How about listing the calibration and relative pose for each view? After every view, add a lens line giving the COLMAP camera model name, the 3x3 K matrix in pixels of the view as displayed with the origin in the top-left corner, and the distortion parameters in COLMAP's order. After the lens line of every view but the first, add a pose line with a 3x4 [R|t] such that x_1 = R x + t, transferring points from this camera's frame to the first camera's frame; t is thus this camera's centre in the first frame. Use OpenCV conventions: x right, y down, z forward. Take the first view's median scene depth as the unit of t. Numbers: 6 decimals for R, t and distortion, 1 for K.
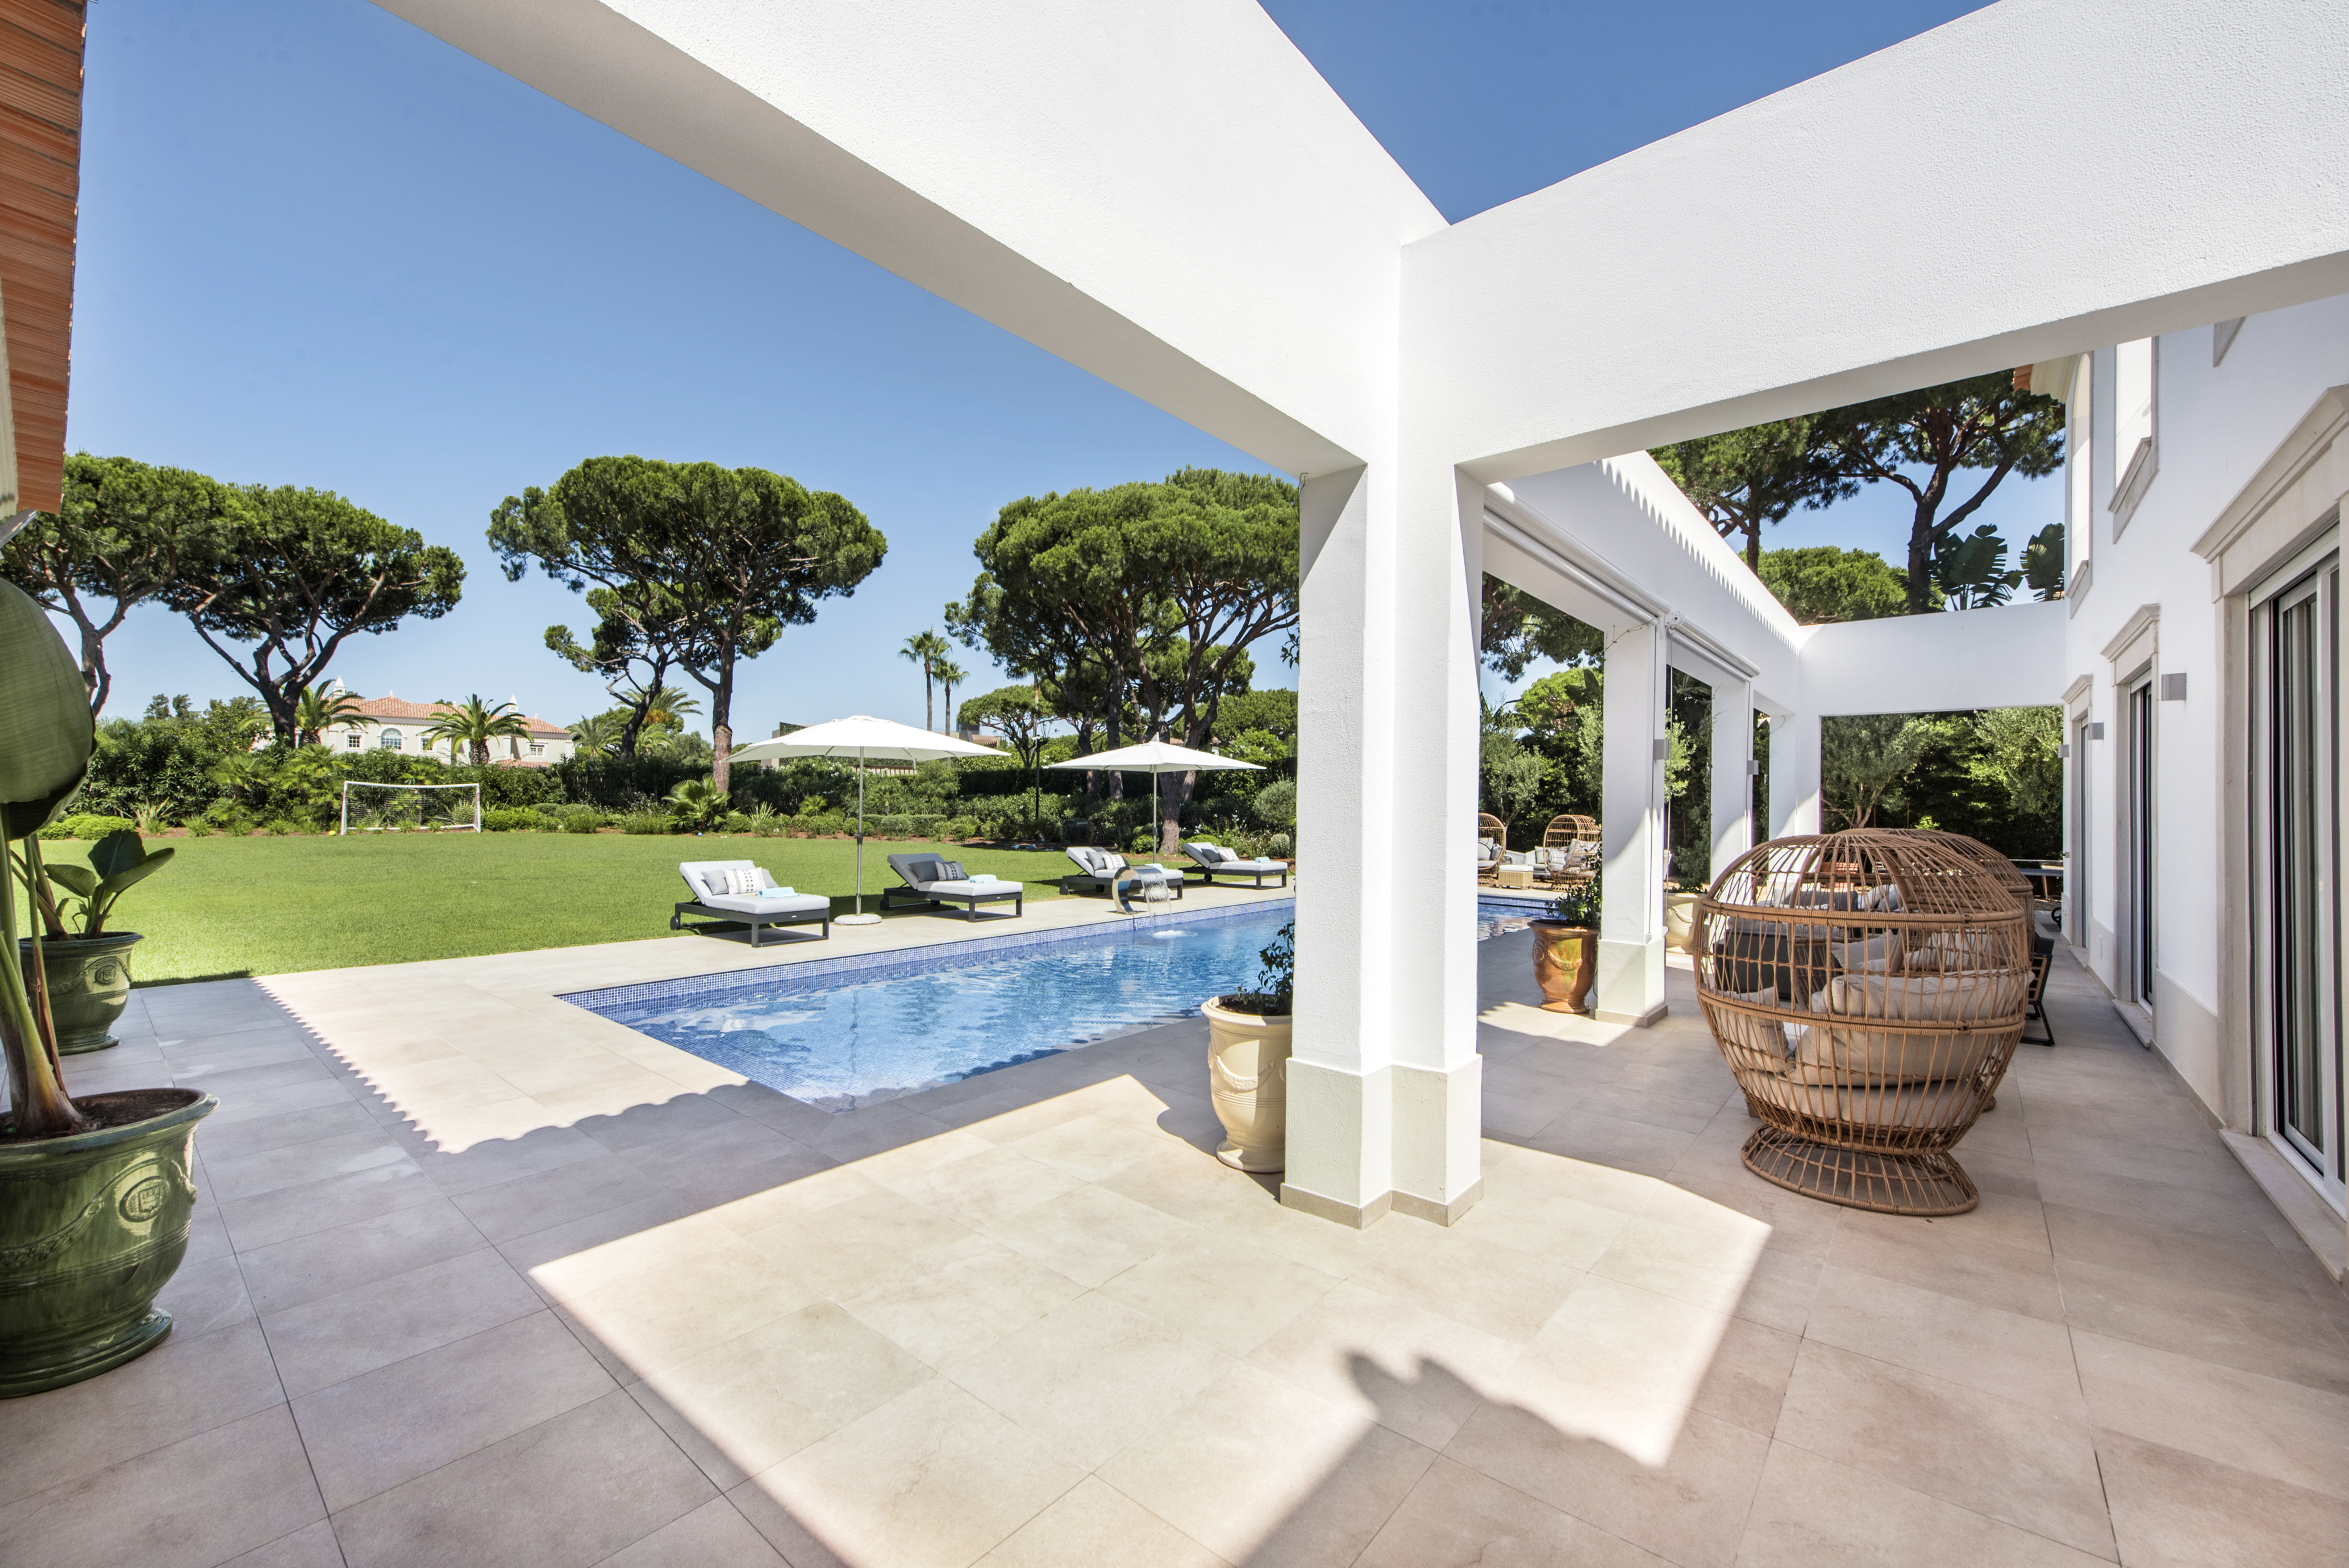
lens RADIAL K [[931.7, 0, 1163.4], [0, 931.7, 802.6], [0, 0, 1]] dist [0.015995, -0.004066]
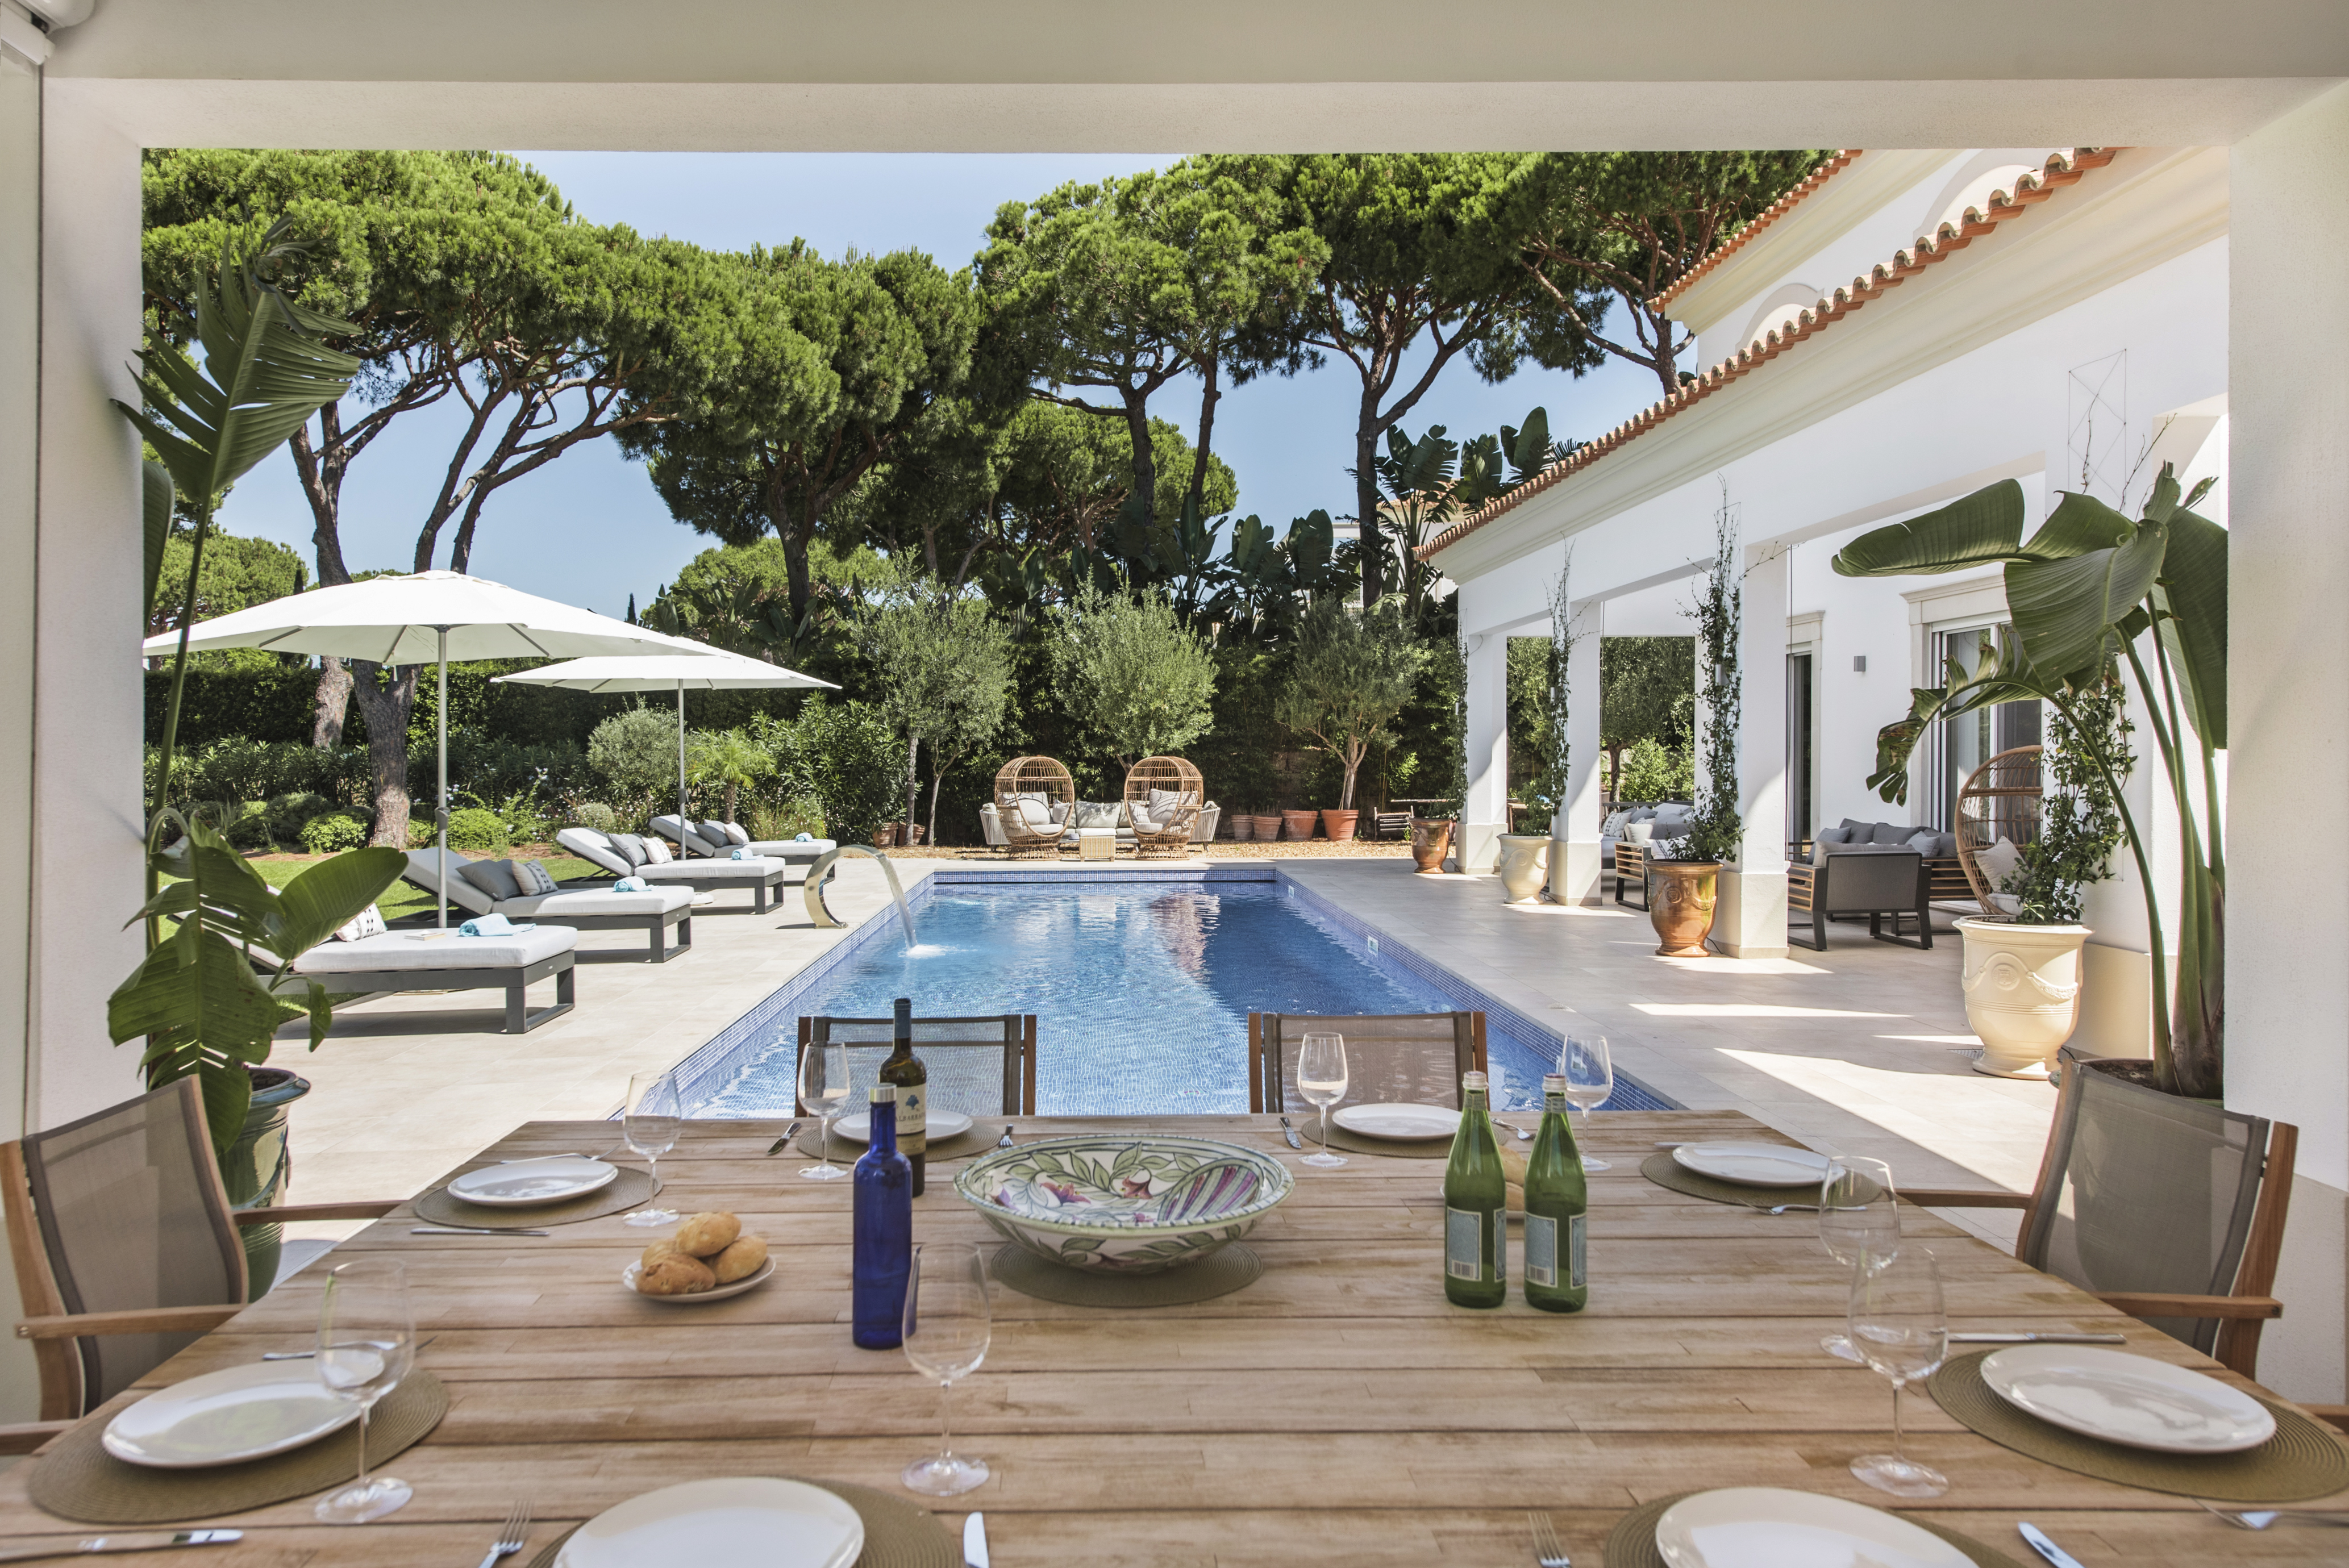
lens RADIAL K [[1581.9, 0, 1116.5], [0, 1581.9, 794.1], [0, 0, 1]] dist [0.040091, -0.009328]
pose [[0.752617, -0.028738, 0.657831, -0.214565], [0.012126, 0.999483, 0.029790, 0.002722], [-0.658347, -0.014444, 0.752576, 0.044602]]
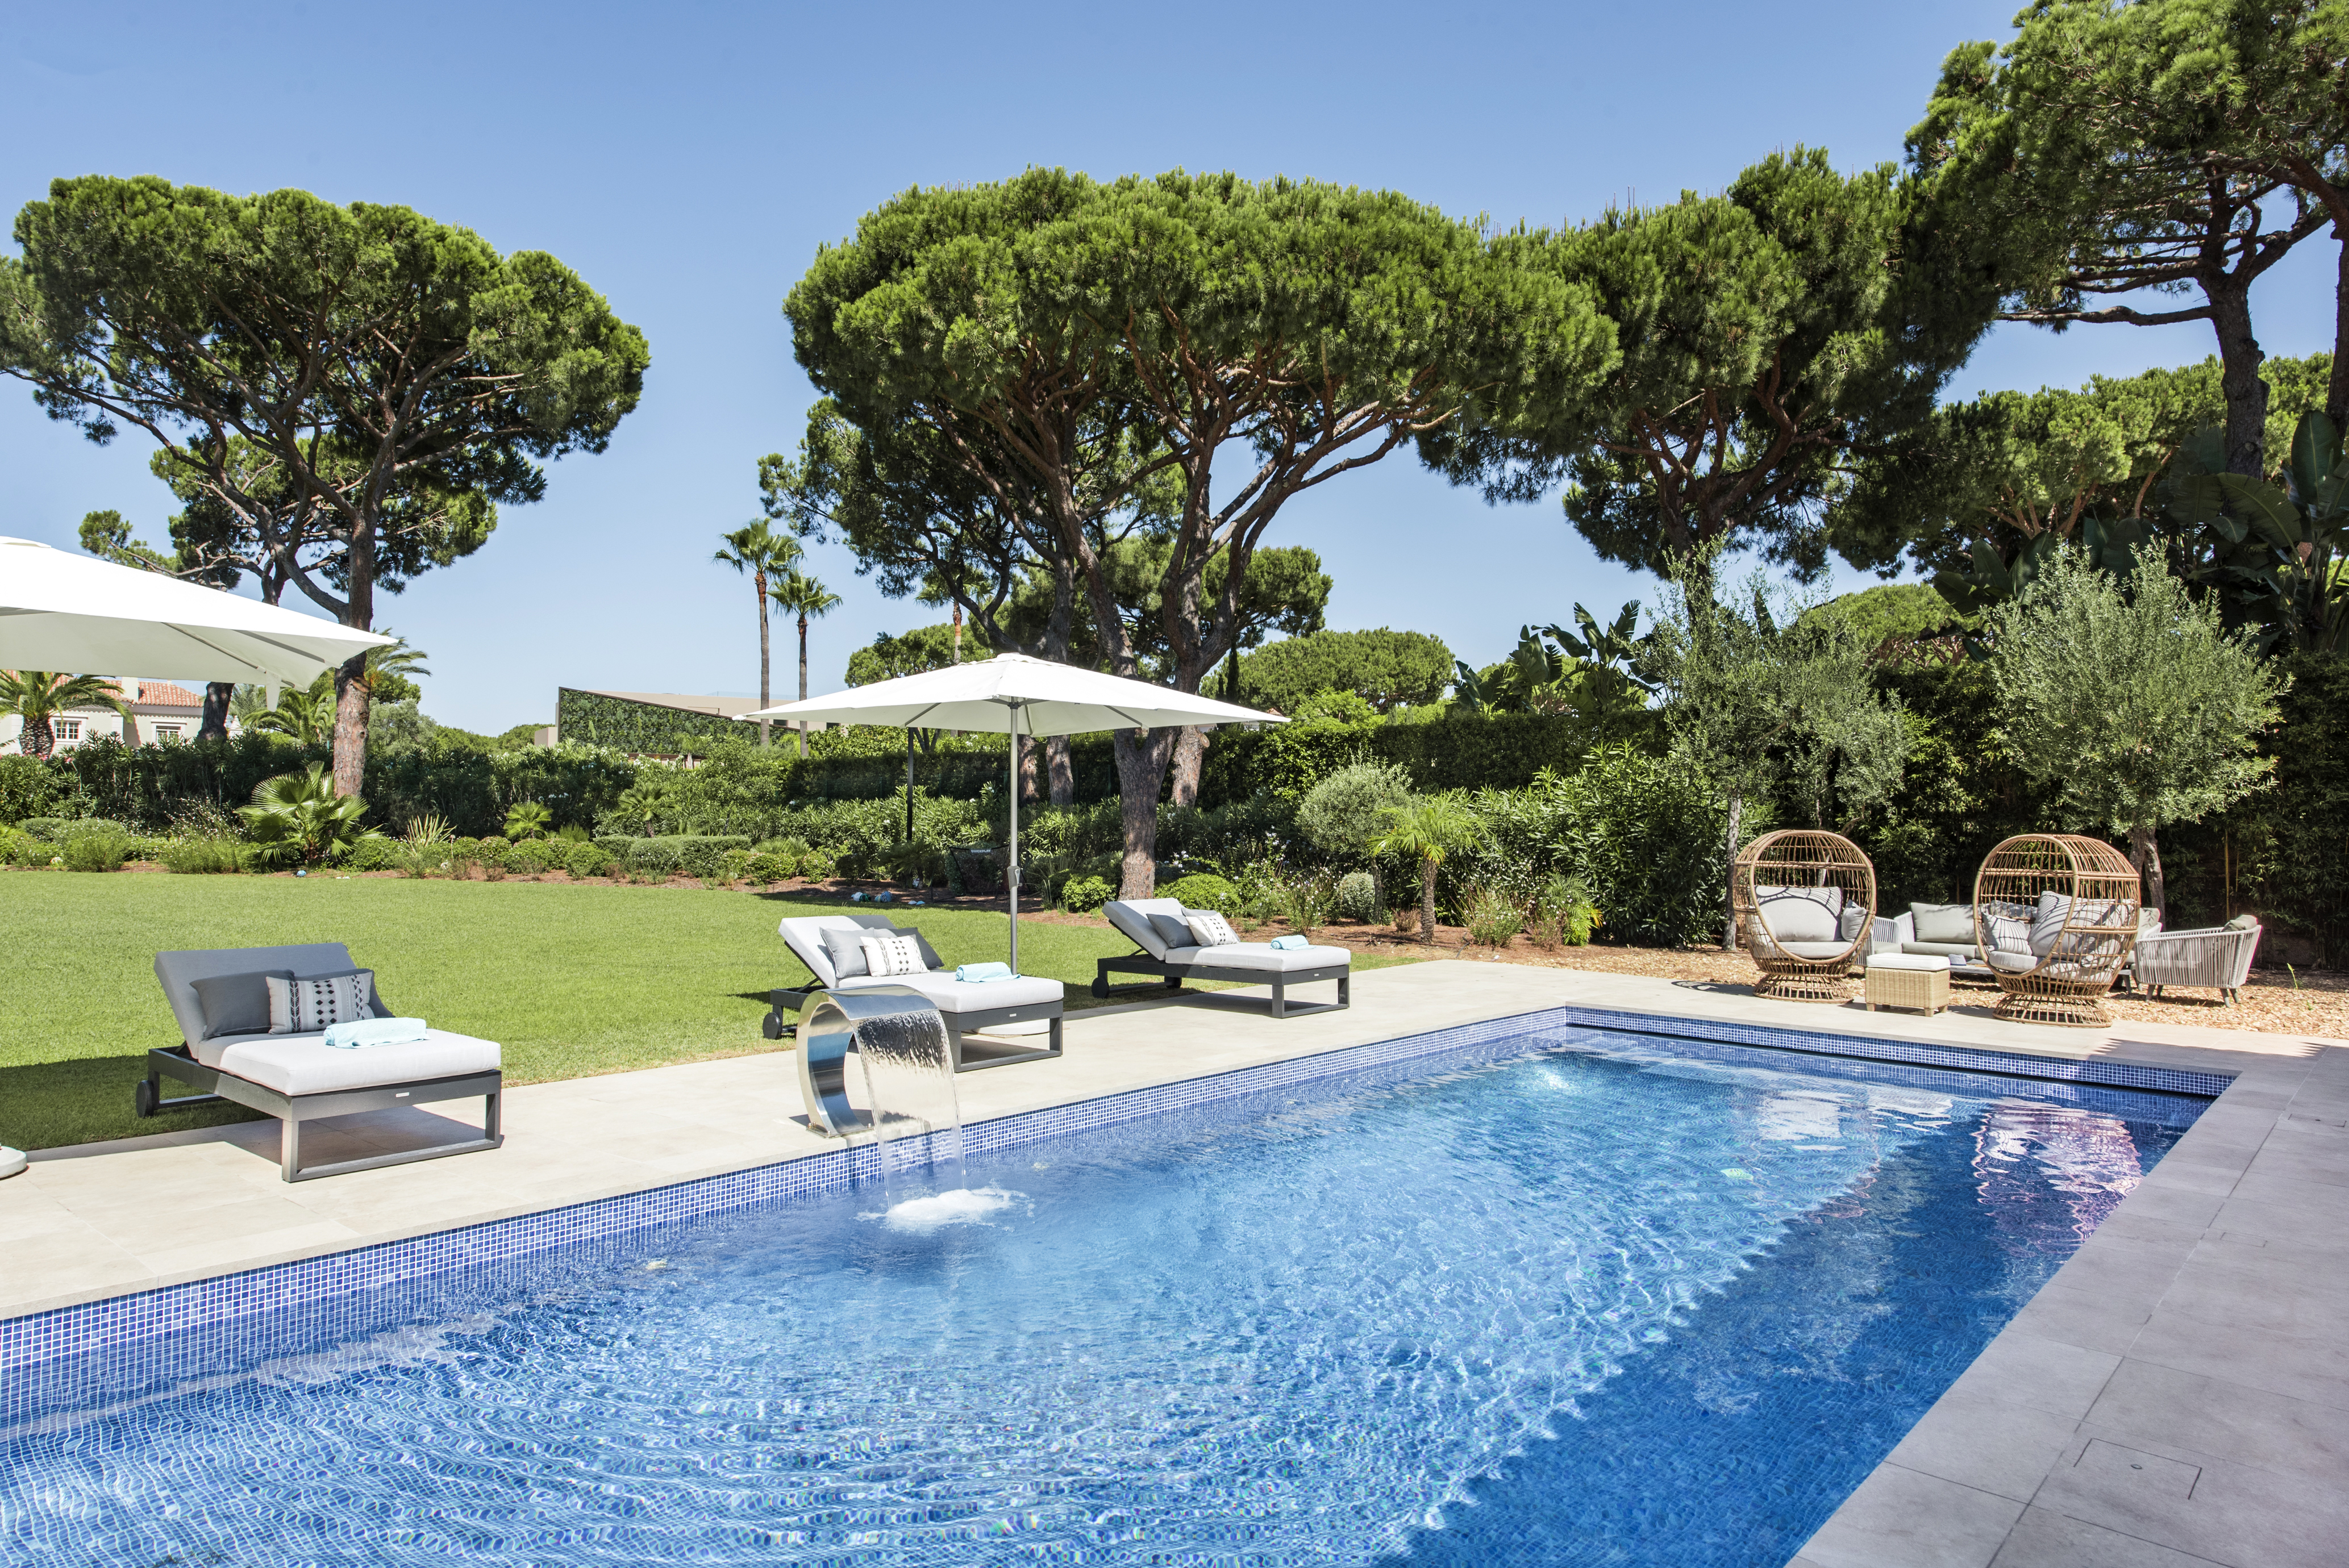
lens RADIAL K [[1424.5, 0, 1150.7], [0, 1424.5, 774.2], [0, 0, 1]] dist [0.031949, -0.015702]
pose [[0.999370, -0.003093, -0.035353, 0.034530], [0.001957, 0.999482, -0.032126, 0.003563], [0.035434, 0.032037, 0.998858, 0.186049]]
